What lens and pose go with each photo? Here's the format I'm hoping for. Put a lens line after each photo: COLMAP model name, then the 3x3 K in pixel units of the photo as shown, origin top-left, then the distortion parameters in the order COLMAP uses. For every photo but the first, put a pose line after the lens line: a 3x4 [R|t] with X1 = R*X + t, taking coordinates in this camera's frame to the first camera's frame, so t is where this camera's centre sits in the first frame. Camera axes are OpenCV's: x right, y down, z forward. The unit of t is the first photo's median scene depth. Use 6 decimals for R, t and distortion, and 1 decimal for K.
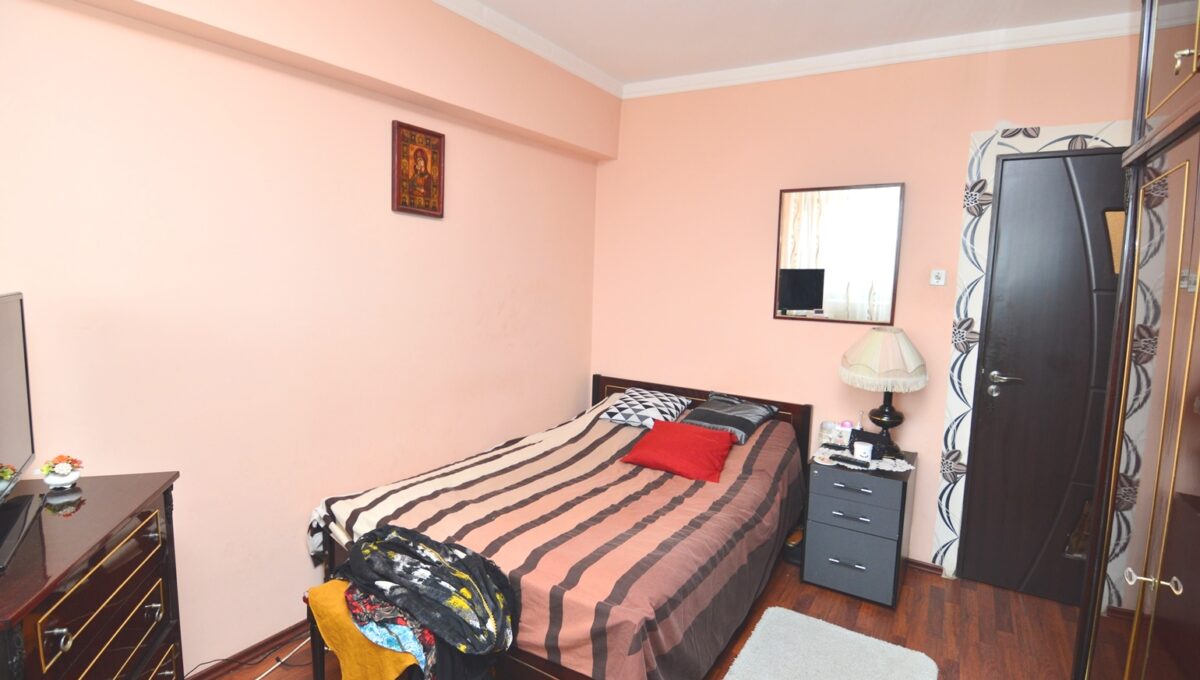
lens RADIAL K [[587.5, 0, 590.8], [0, 587.5, 338.5], [0, 0, 1]] dist [-0.010621, -0.007960]
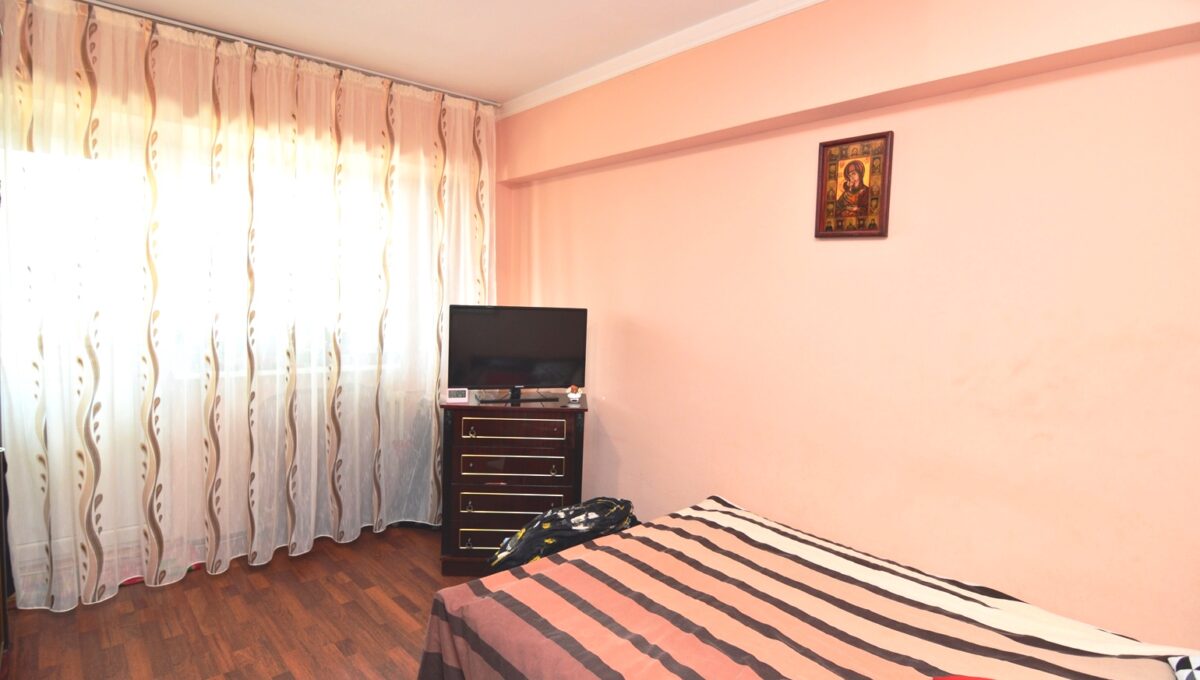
lens RADIAL K [[587.5, 0, 593.3], [0, 587.5, 338.9], [0, 0, 1]] dist [-0.010621, -0.007960]
pose [[-0.249167, 0.031494, -0.967948, 0.617757], [-0.147906, 0.986509, 0.070172, -0.067475], [0.957100, 0.160650, -0.241147, 0.847435]]
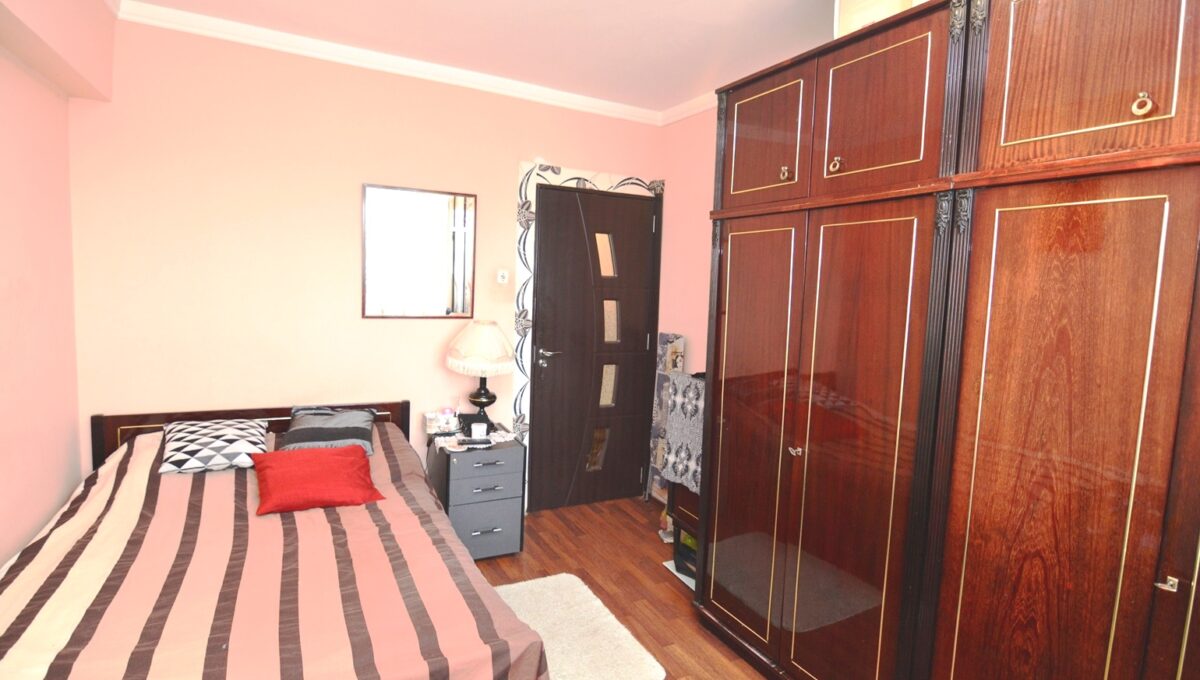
lens RADIAL K [[587.5, 0, 594.9], [0, 587.5, 338.8], [0, 0, 1]] dist [-0.010621, -0.007960]
pose [[0.499660, -0.091871, 0.861336, -0.391628], [0.066577, 0.995491, 0.067559, -0.048260], [-0.863659, 0.023589, 0.503524, 0.232340]]
